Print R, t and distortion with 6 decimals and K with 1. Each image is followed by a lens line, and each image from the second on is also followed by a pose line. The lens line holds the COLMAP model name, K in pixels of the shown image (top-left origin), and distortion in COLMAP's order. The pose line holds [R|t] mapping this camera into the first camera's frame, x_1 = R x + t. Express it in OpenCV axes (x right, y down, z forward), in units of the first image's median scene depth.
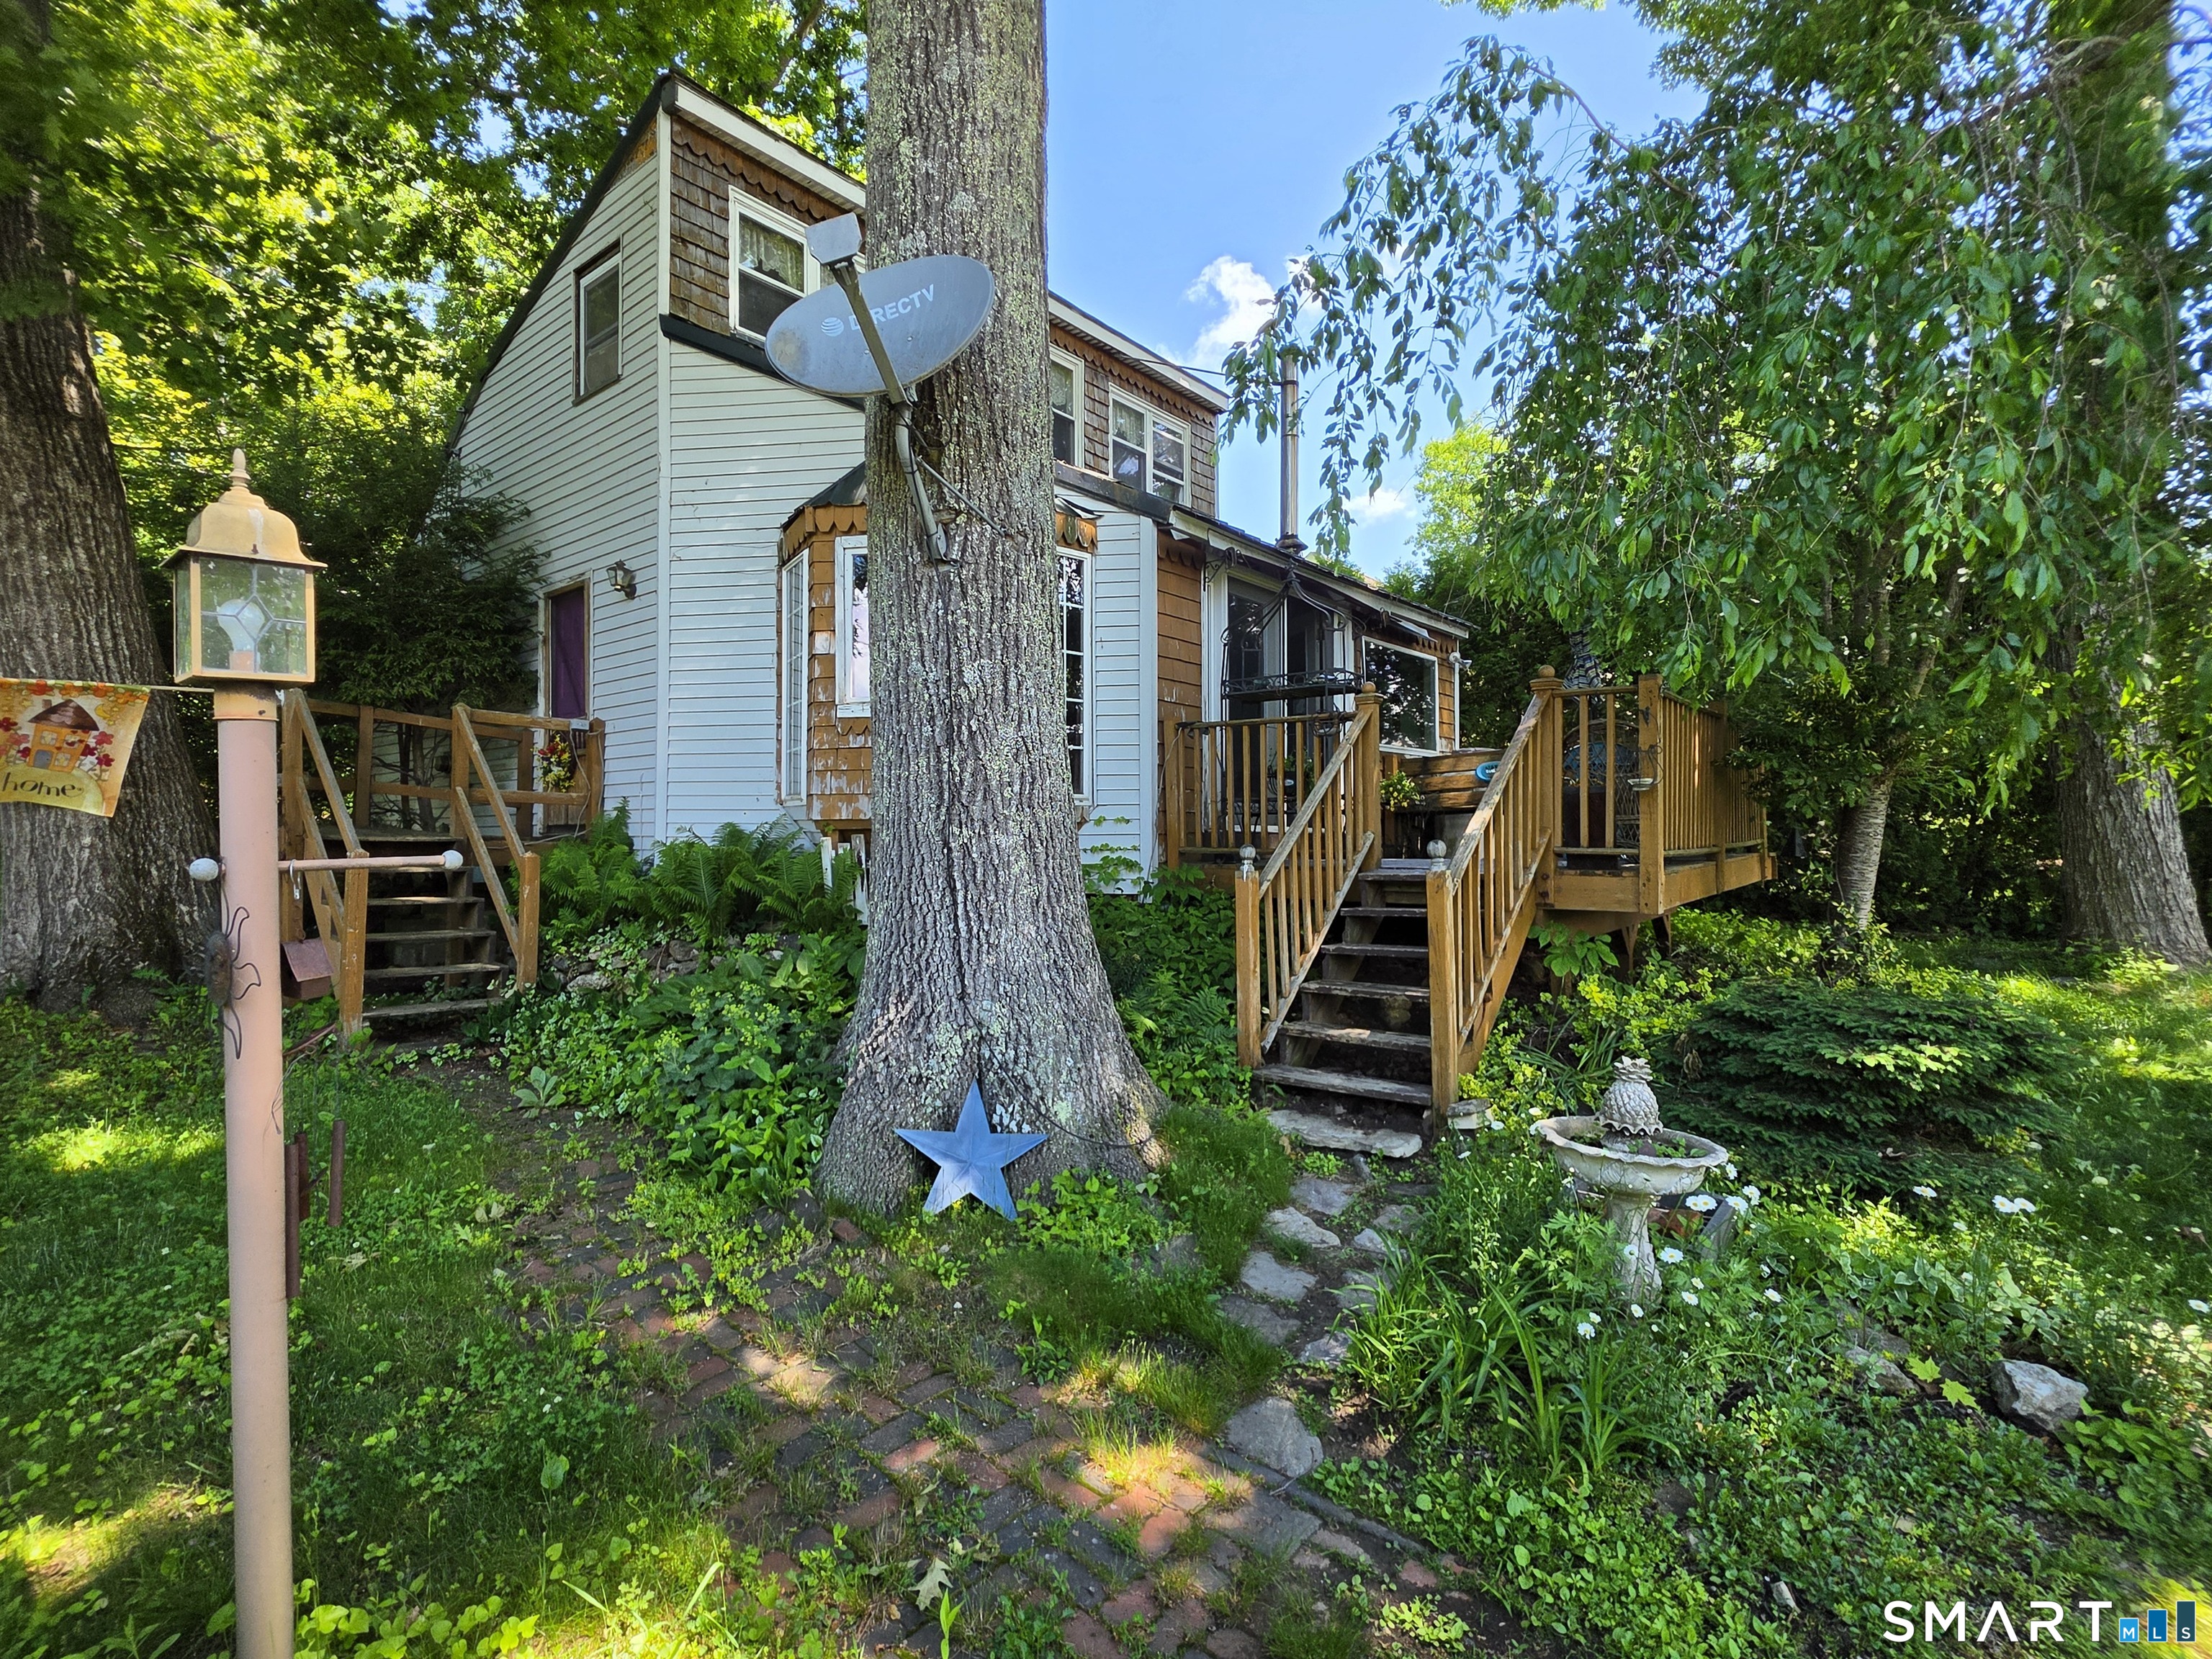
lens RADIAL K [[1089.2, 0, 1103.8], [0, 1089.2, 825.1], [0, 0, 1]] dist [-0.008819, 0.005060]
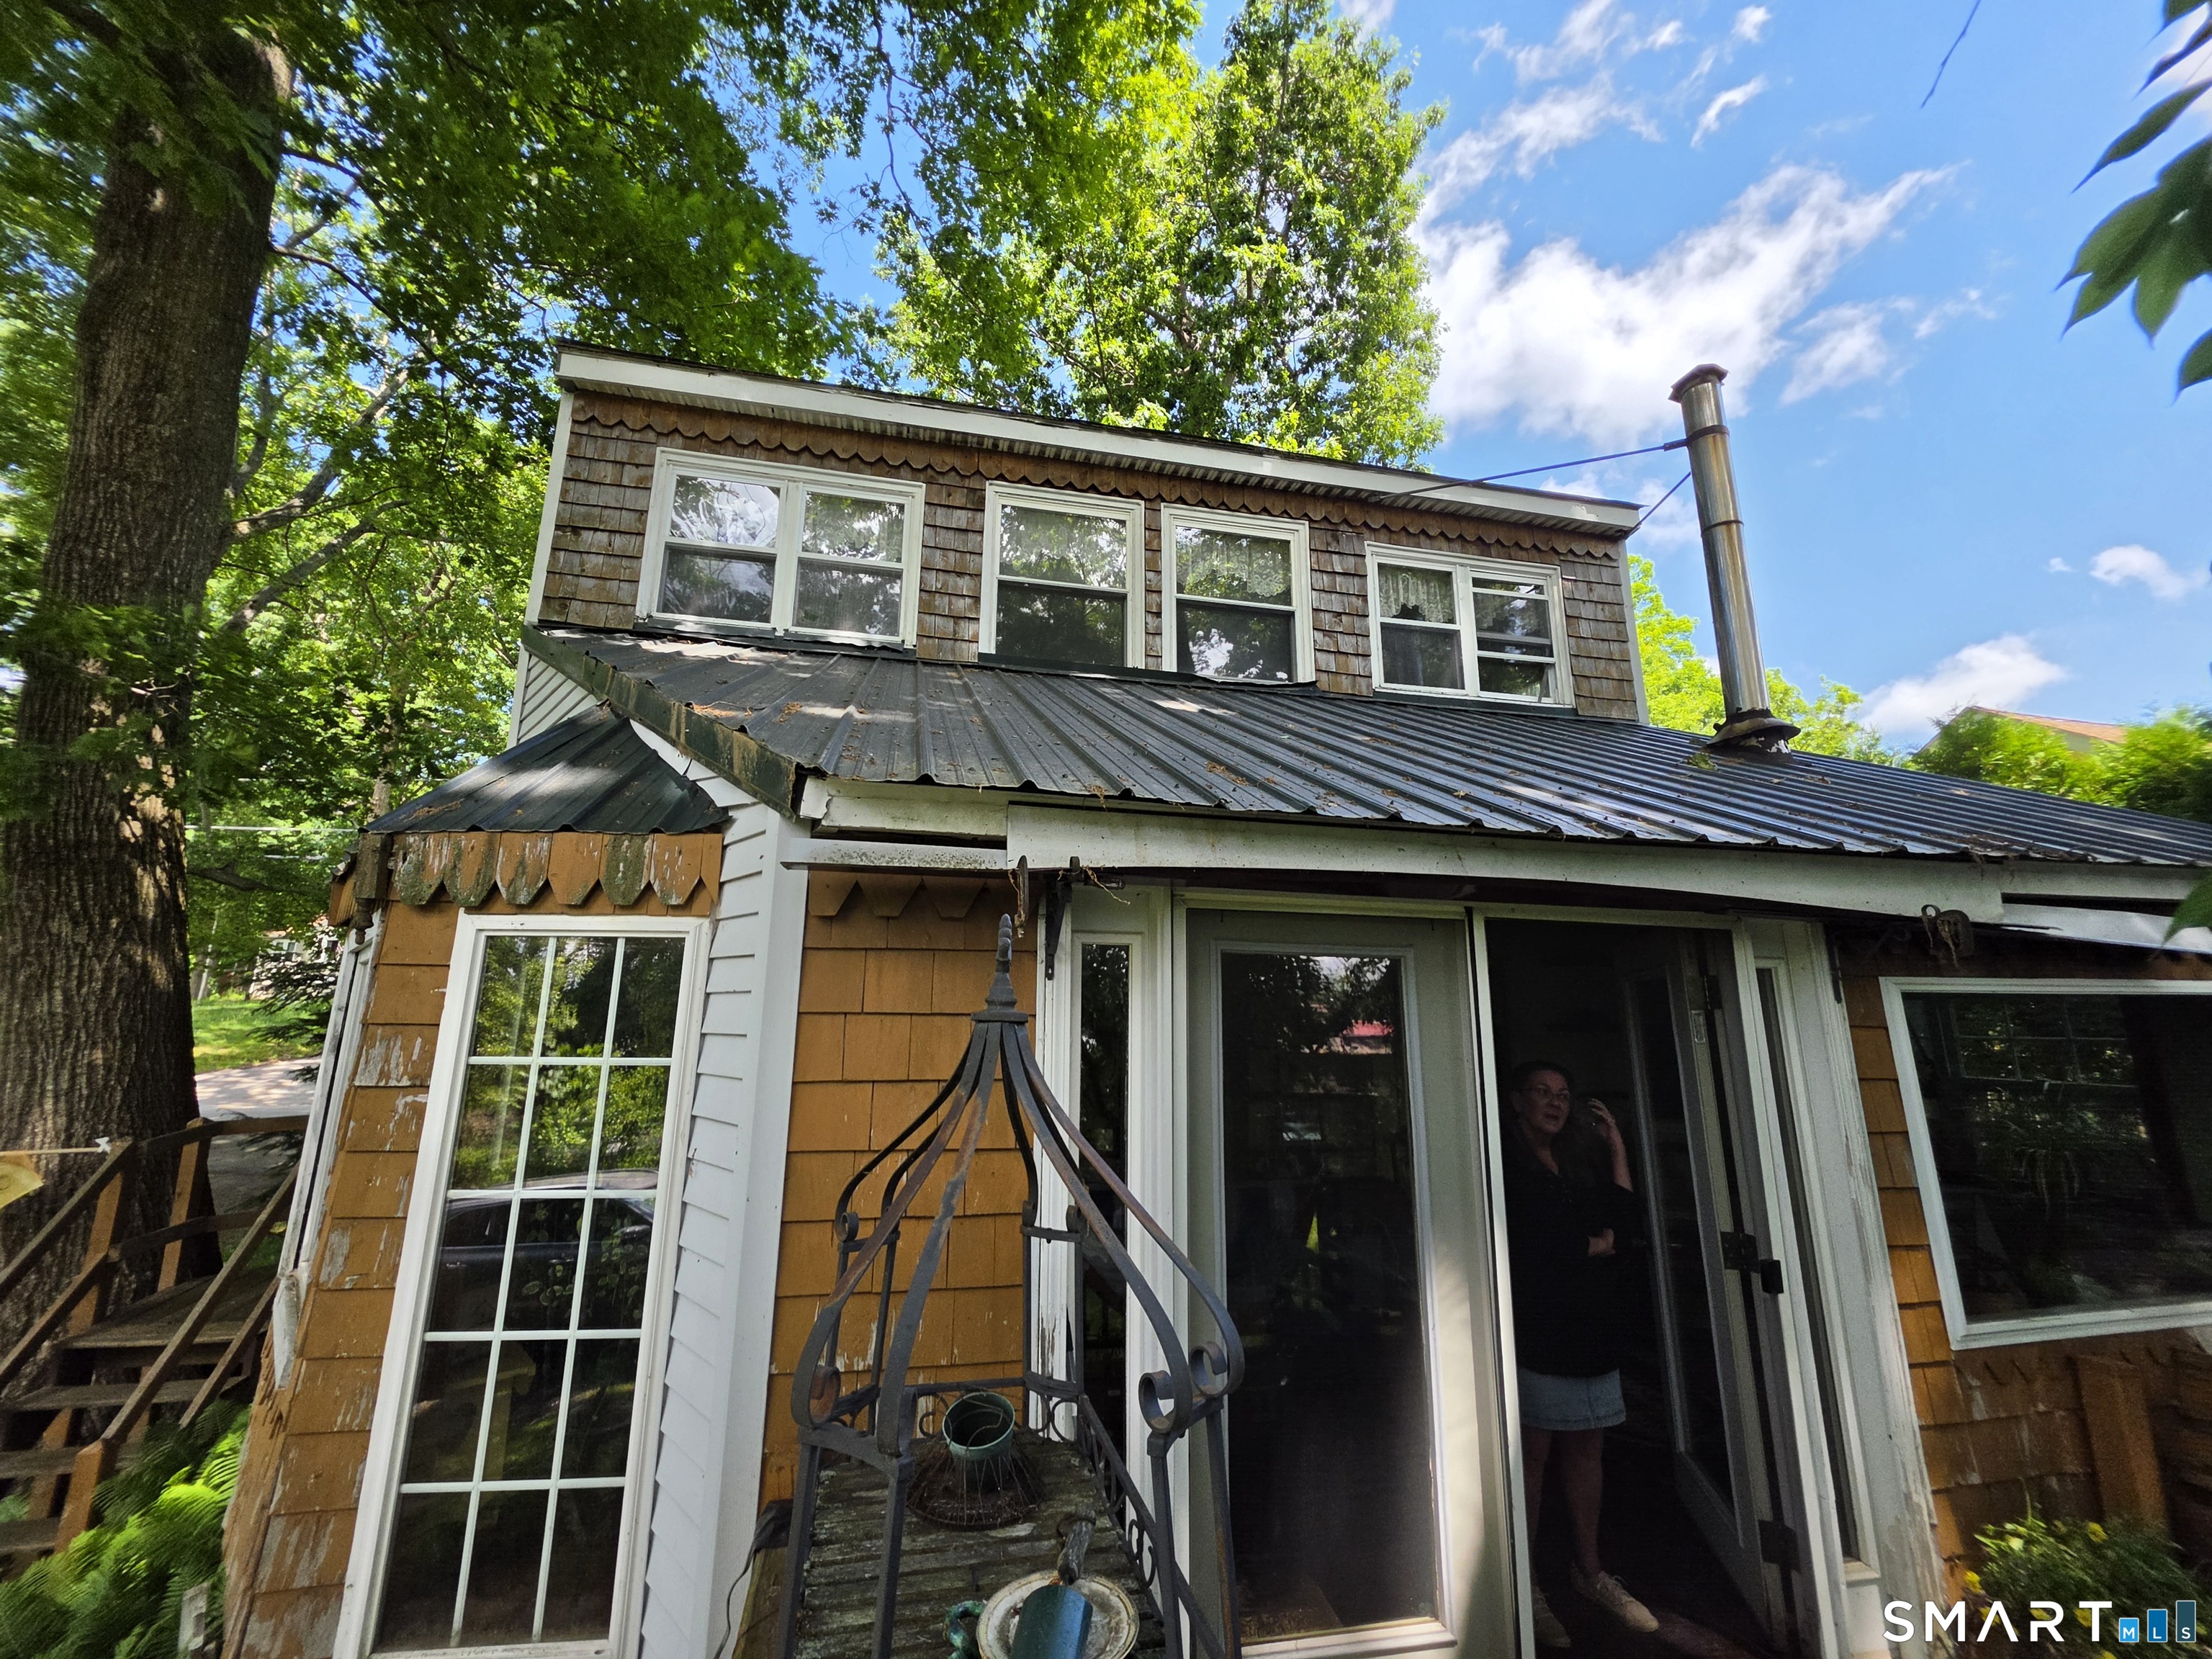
lens RADIAL K [[890.5, 0, 1101.9], [0, 890.5, 795.9], [0, 0, 1]] dist [0.000281, 0.000085]
pose [[0.774848, -0.138390, -0.616813, 0.291724], [-0.008208, 0.973458, -0.228719, -0.216170], [0.632094, 0.182286, 0.753146, 0.827868]]
